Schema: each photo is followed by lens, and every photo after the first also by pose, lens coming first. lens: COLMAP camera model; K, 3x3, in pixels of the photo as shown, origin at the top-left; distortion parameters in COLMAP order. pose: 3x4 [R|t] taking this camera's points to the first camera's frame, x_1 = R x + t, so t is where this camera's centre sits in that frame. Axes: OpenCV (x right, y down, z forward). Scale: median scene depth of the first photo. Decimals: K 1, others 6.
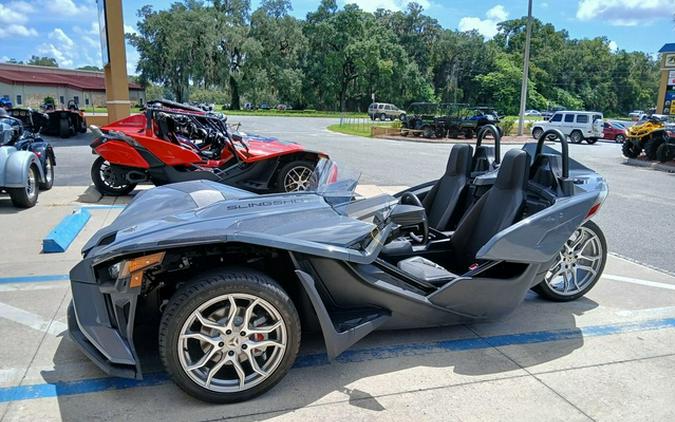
lens RADIAL K [[526.5, 0, 344.0], [0, 526.5, 272.0], [0, 0, 1]] dist [0.048362, -0.108330]
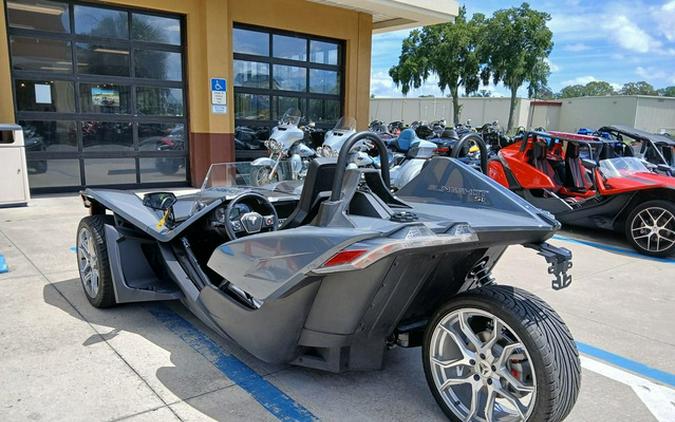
lens RADIAL K [[529.7, 0, 343.7], [0, 529.7, 270.9], [0, 0, 1]] dist [0.056823, -0.122140]
pose [[0.367316, 0.232357, -0.900605, 0.106239], [-0.296990, 0.946903, 0.123173, -0.018224], [0.881405, 0.222228, 0.416820, 0.075644]]
